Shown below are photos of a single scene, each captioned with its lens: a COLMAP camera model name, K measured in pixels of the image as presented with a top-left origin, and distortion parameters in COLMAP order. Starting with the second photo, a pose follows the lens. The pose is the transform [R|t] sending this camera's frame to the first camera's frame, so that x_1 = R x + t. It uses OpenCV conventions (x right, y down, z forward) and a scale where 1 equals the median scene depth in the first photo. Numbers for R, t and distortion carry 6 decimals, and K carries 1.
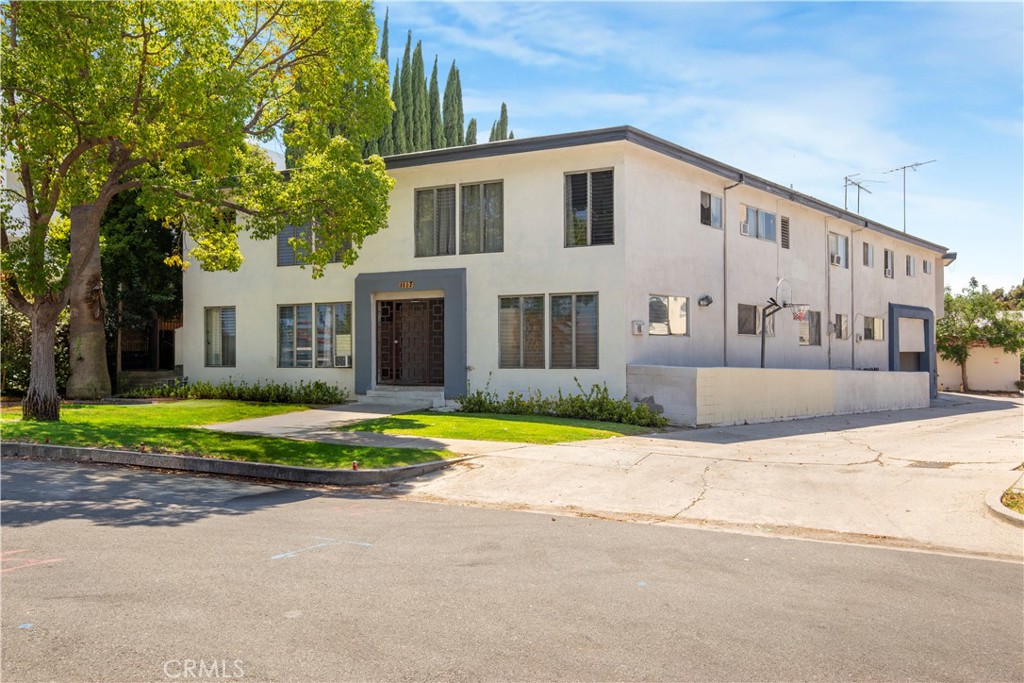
lens RADIAL K [[765.2, 0, 512.0], [0, 765.2, 341.5], [0, 0, 1]] dist [0.008862, 0.002891]
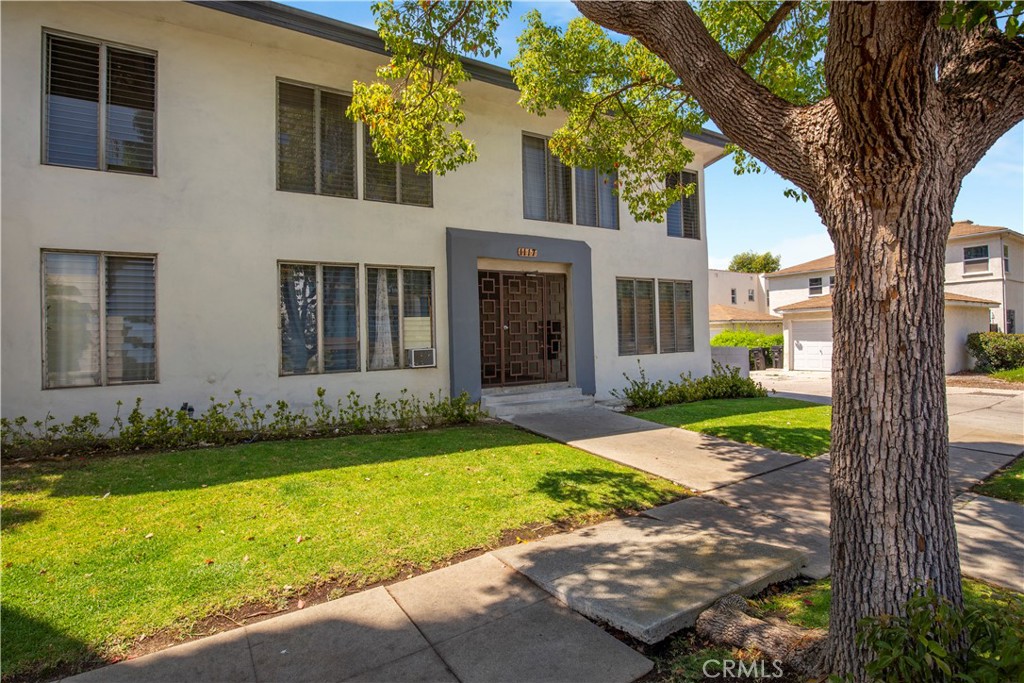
lens RADIAL K [[476.4, 0, 512.0], [0, 476.4, 341.5], [0, 0, 1]] dist [-0.034448, 0.000204]
pose [[0.570749, -0.021958, 0.820831, -0.518486], [0.011746, 0.999758, 0.018577, 0.005310], [-0.821040, -0.000961, 0.570869, 0.718259]]
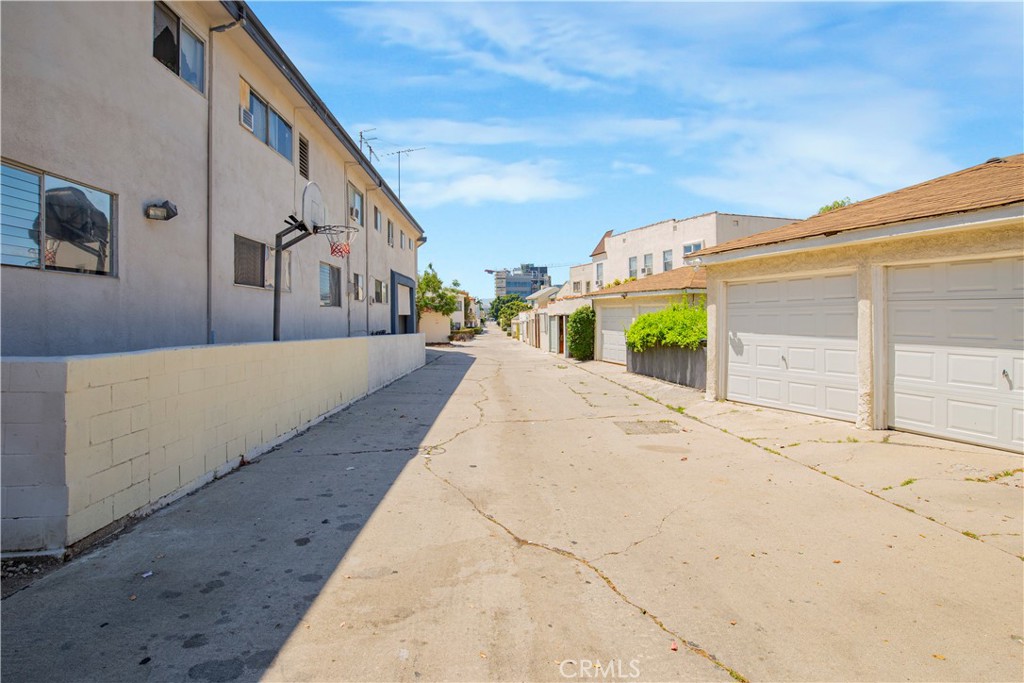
lens RADIAL K [[496.7, 0, 470.6], [0, 496.7, 316.0], [0, 0, 1]] dist [-0.037368, 0.000004]
pose [[0.763584, -0.006784, 0.645673, 0.196841], [0.000362, 0.999949, 0.010078, 0.012735], [-0.645708, -0.007462, 0.763548, 0.614585]]
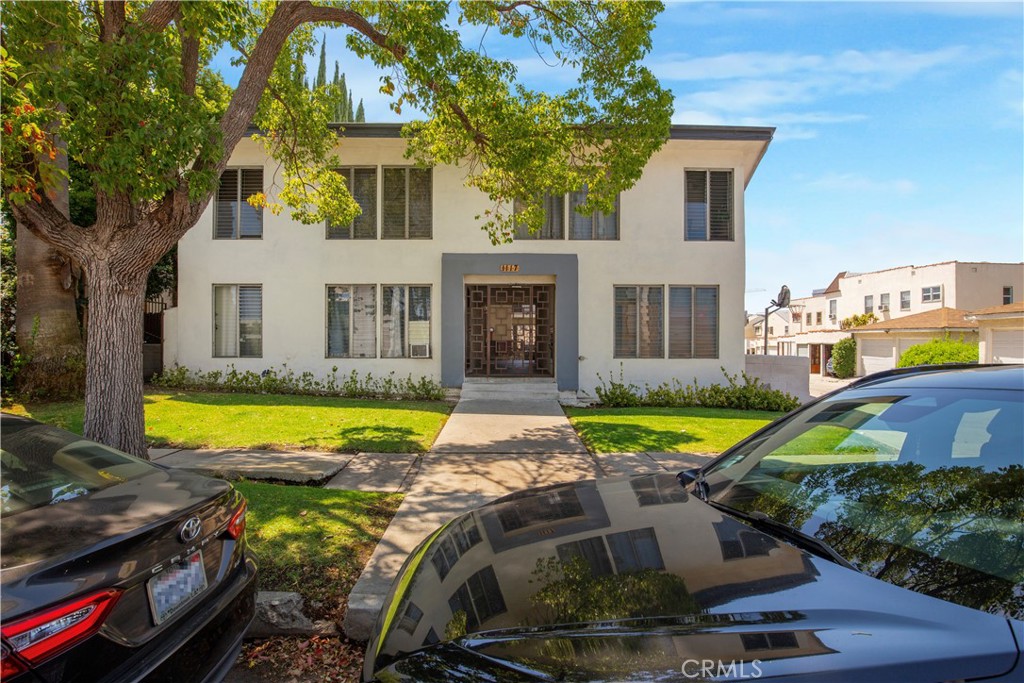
lens RADIAL K [[476.4, 0, 512.0], [0, 476.4, 341.5], [0, 0, 1]] dist [-0.034448, 0.000204]
pose [[0.902816, 0.005093, 0.429998, -0.368490], [-0.012442, 0.999821, 0.014281, 0.005855], [-0.429848, -0.018243, 0.902717, 0.465485]]
